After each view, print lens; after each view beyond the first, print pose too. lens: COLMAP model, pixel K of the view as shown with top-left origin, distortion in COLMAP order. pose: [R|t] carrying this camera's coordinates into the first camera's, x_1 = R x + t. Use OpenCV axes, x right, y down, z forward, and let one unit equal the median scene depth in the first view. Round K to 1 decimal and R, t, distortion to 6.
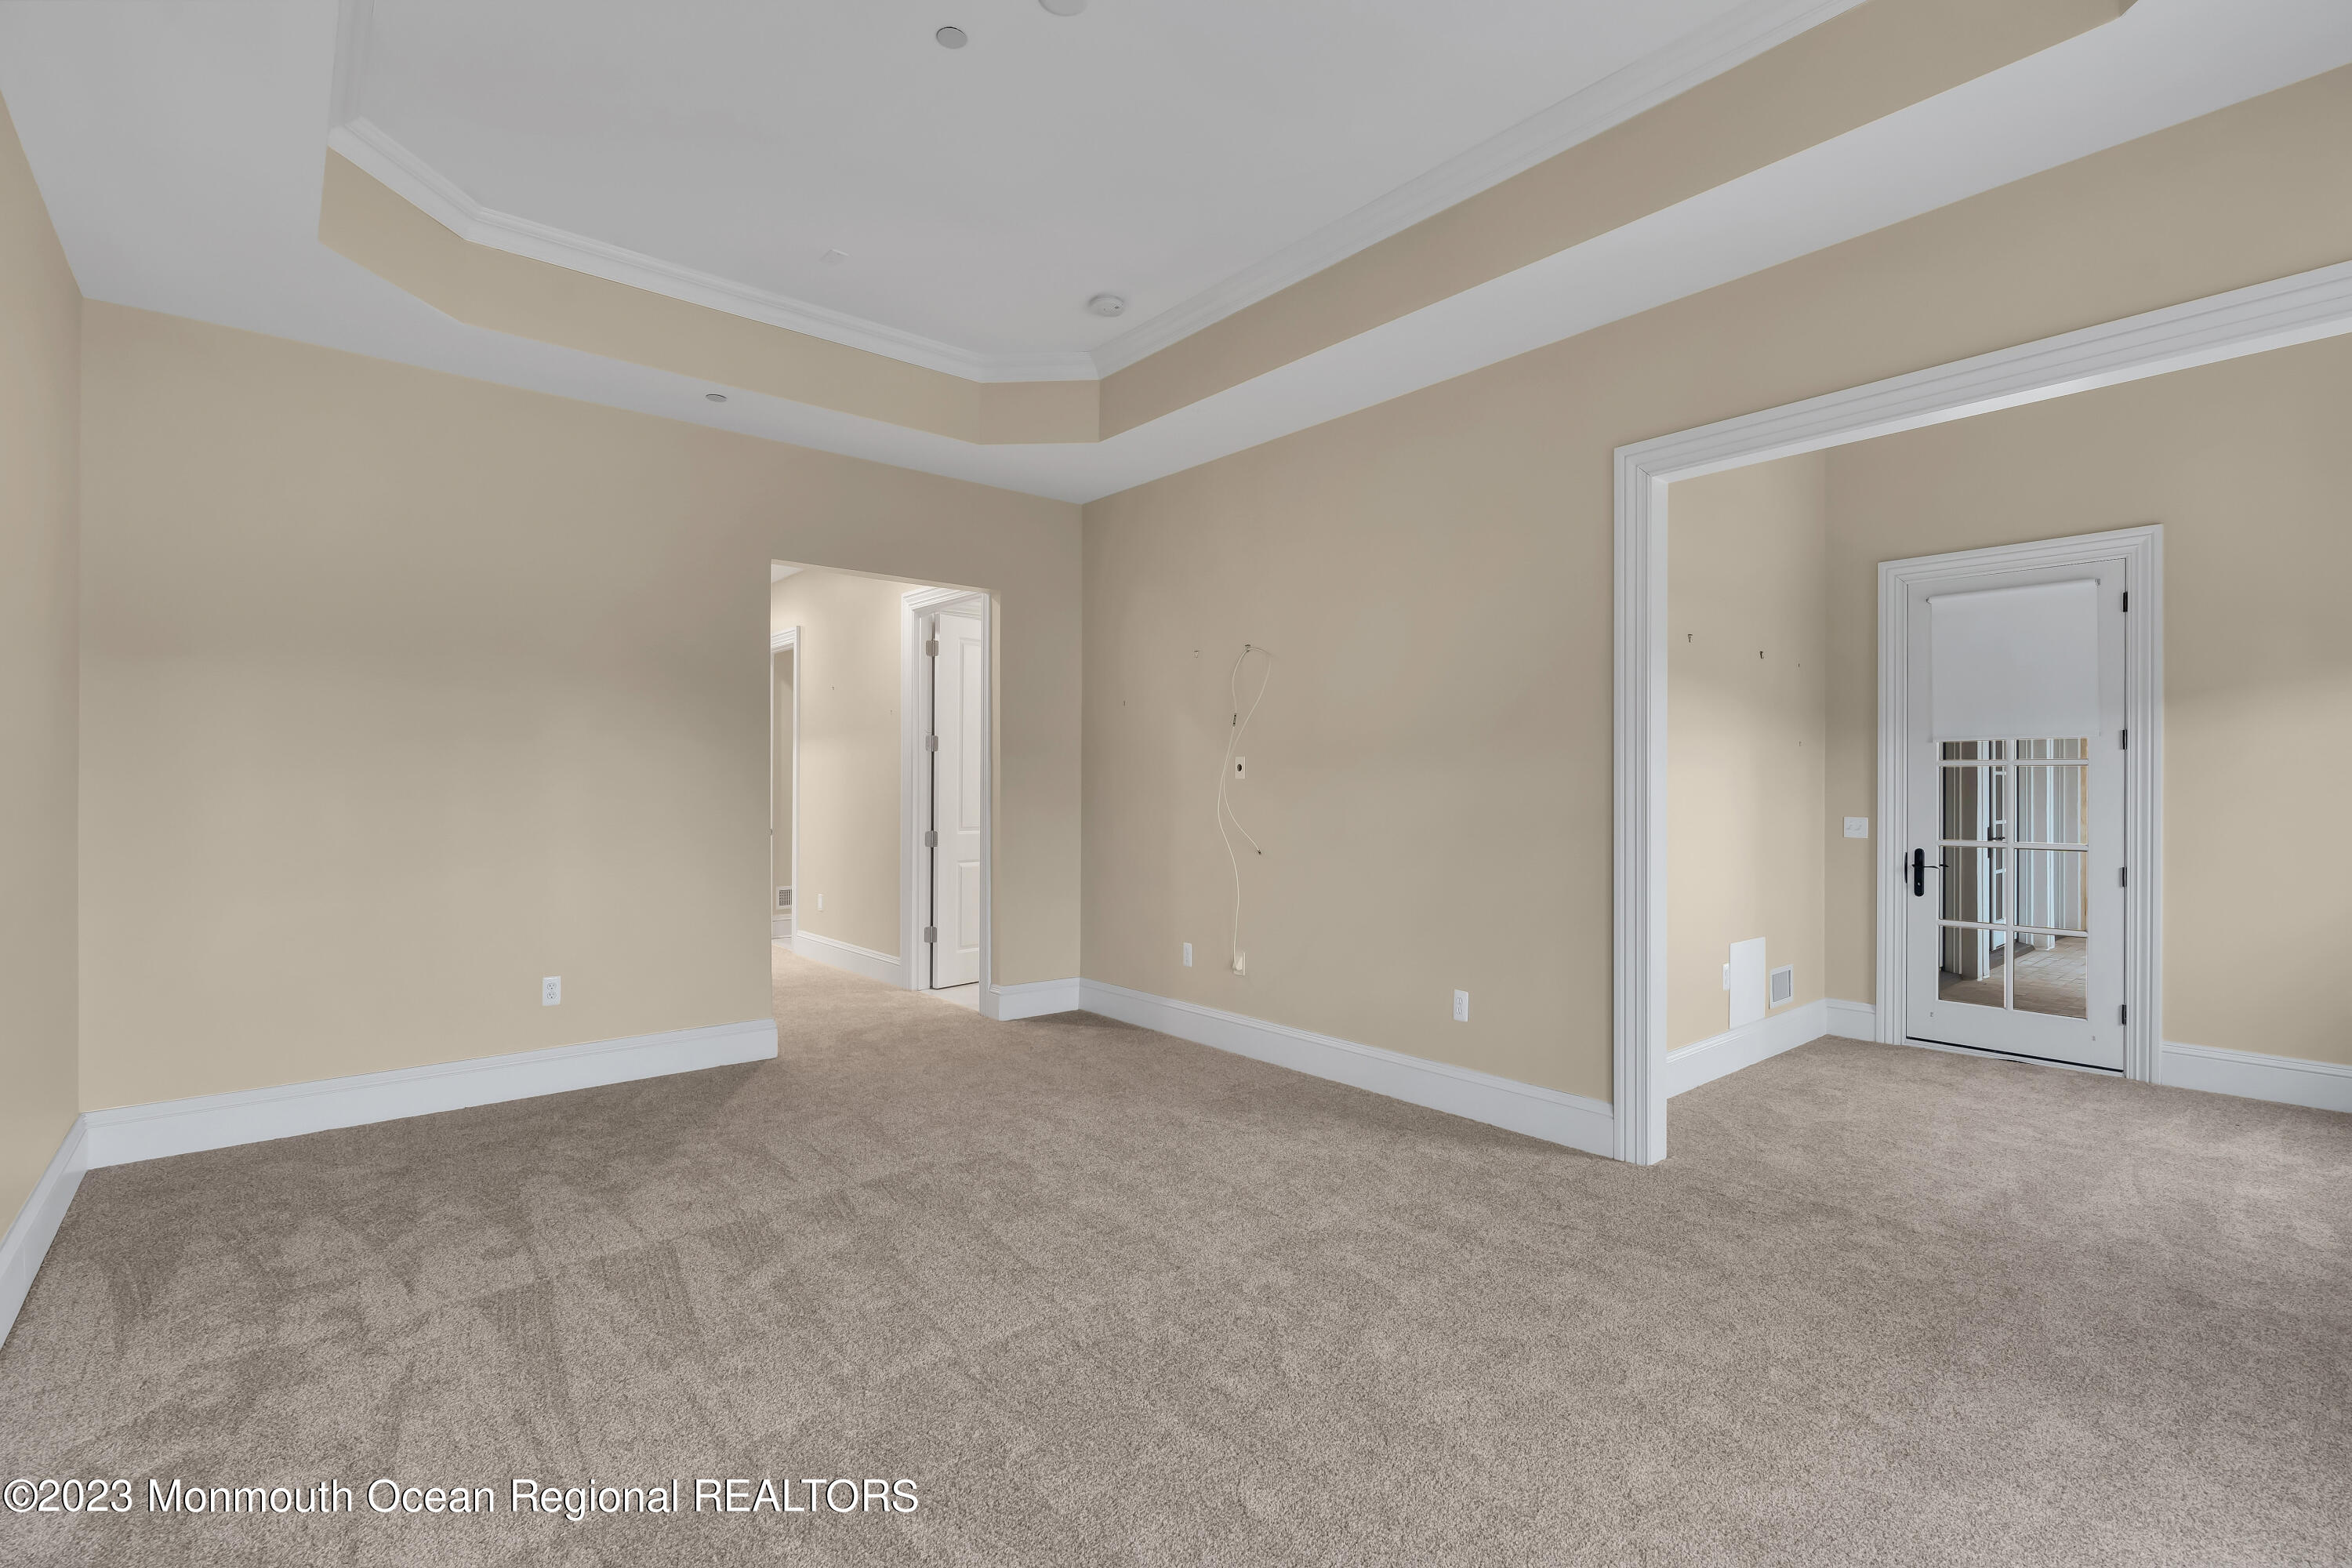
lens RADIAL K [[1051.7, 0, 1181.6], [0, 1051.7, 785.0], [0, 0, 1]] dist [-0.003637, -0.000514]
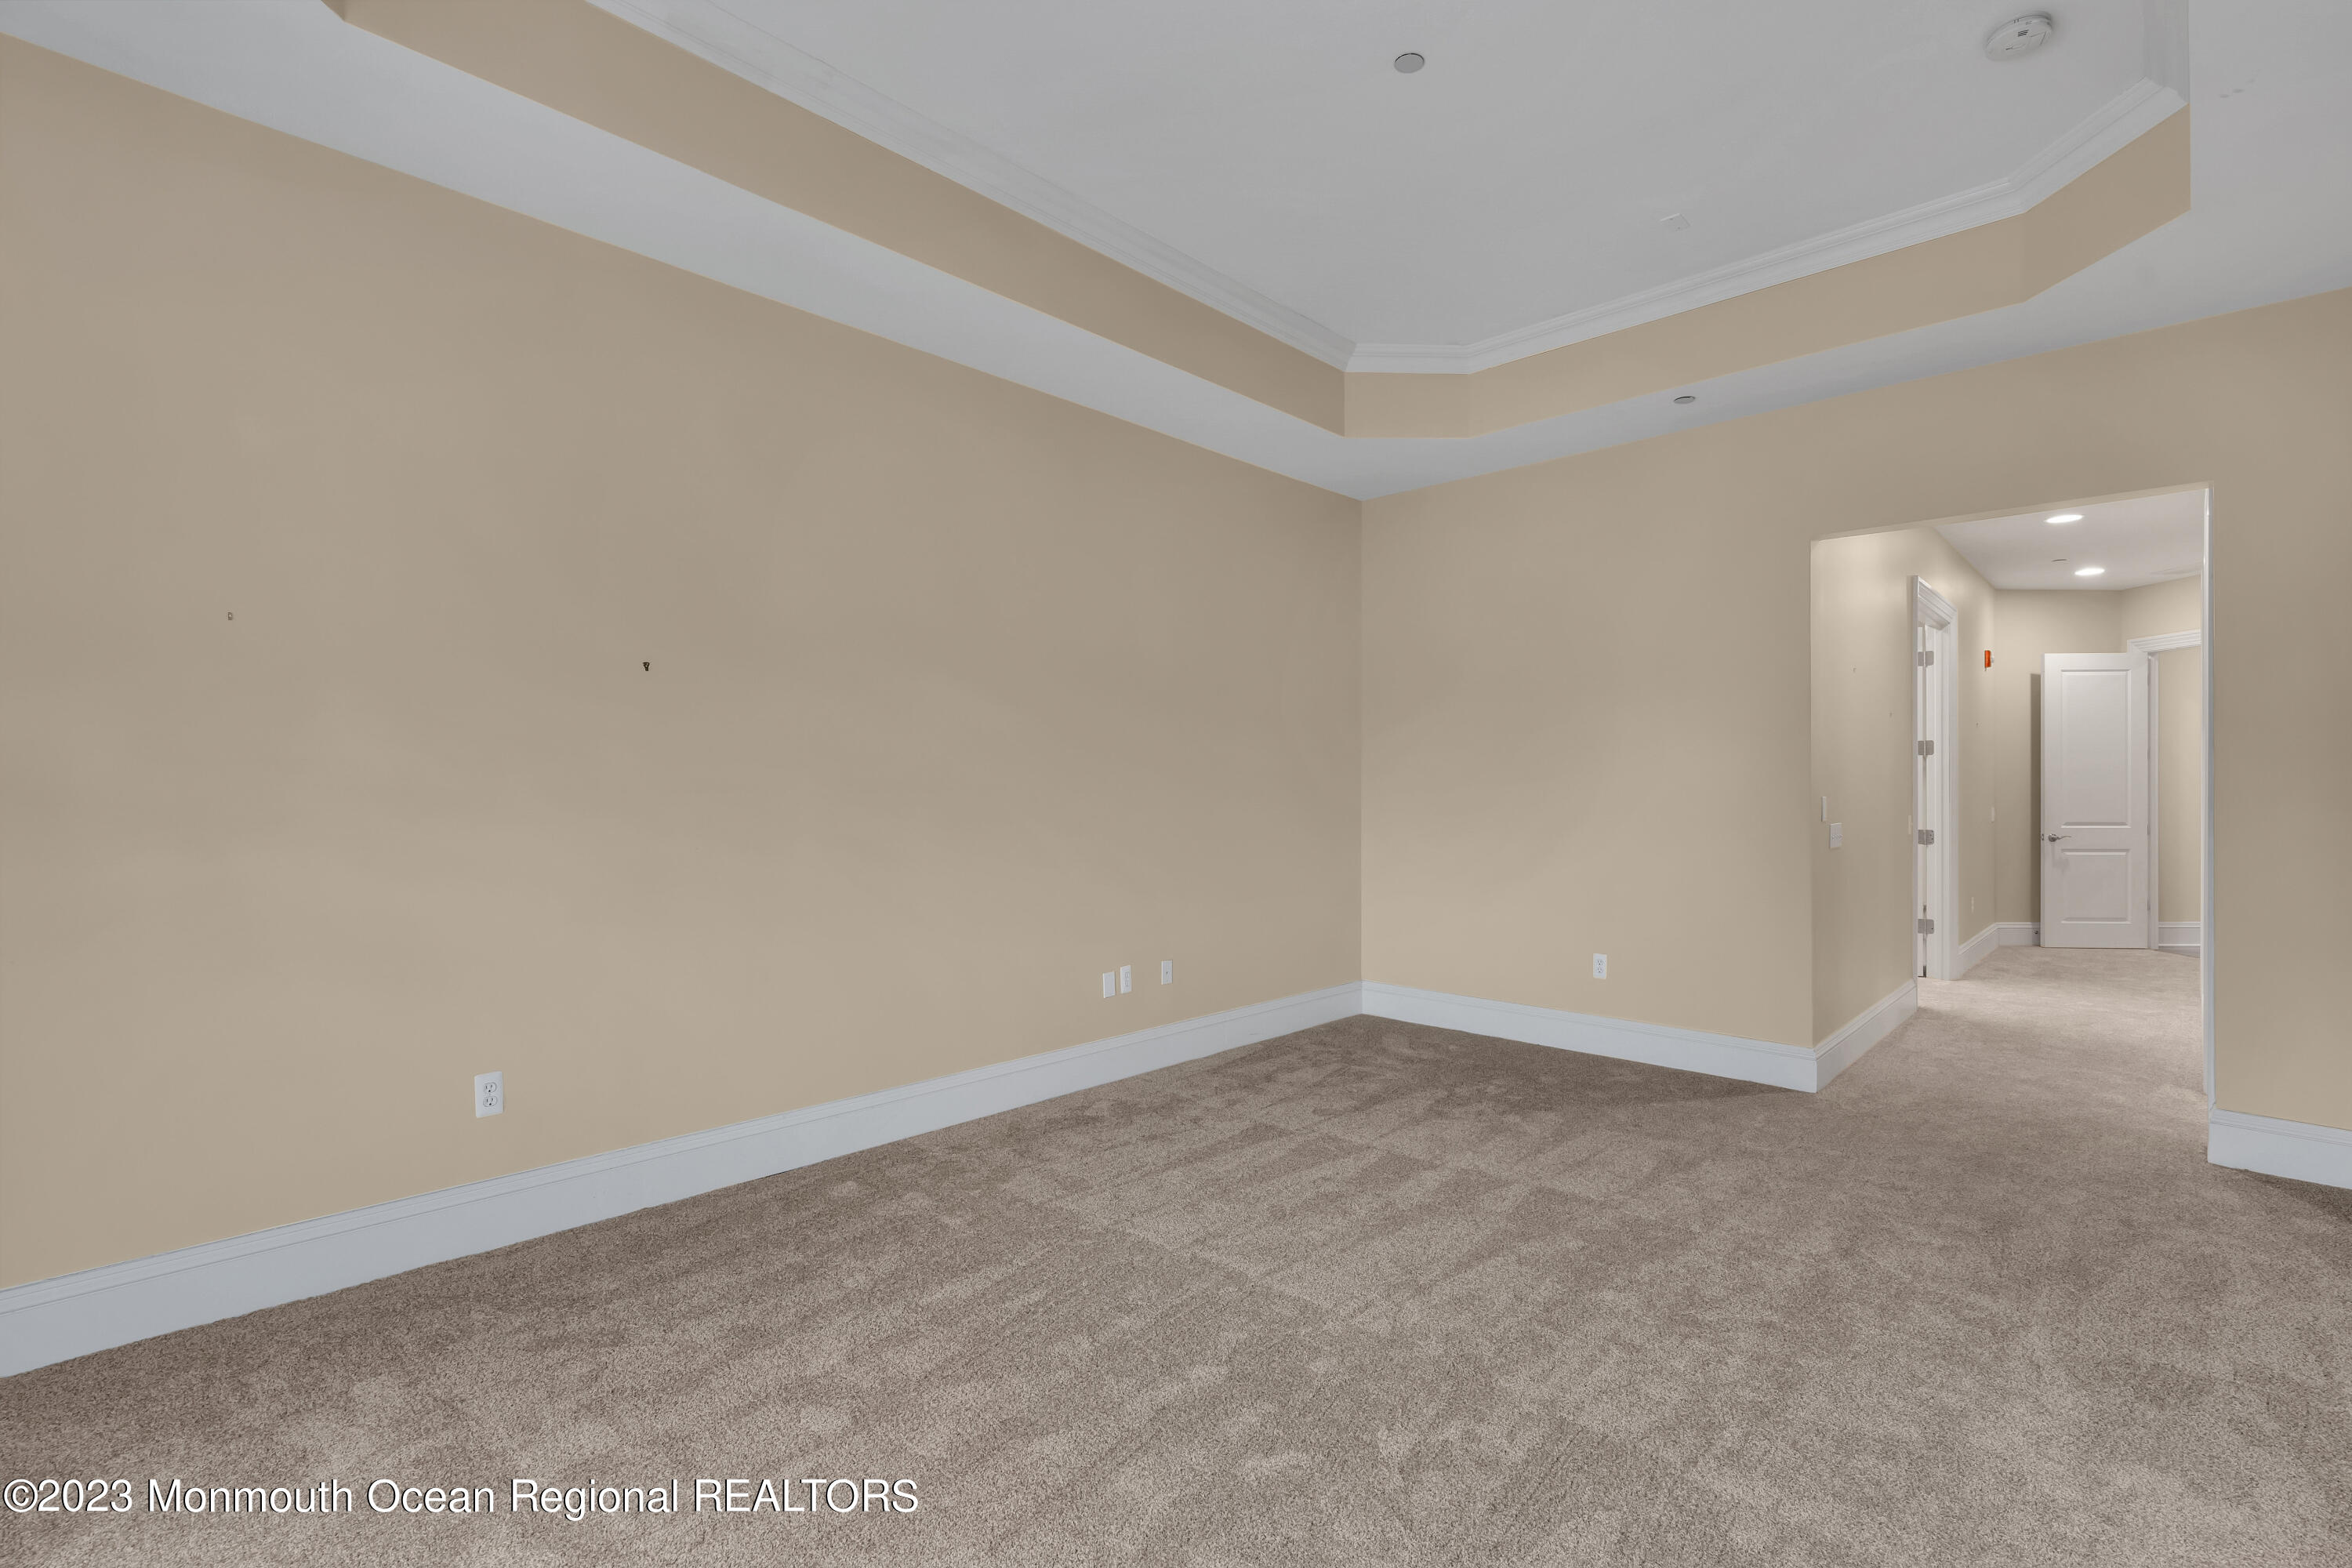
lens RADIAL K [[1051.7, 0, 1182.5], [0, 1051.7, 787.4], [0, 0, 1]] dist [-0.003637, -0.000514]
pose [[0.117933, 0.002771, -0.993018, 0.663904], [0.001147, 0.999995, 0.002927, -0.005808], [0.993021, -0.001484, 0.117930, 0.552024]]
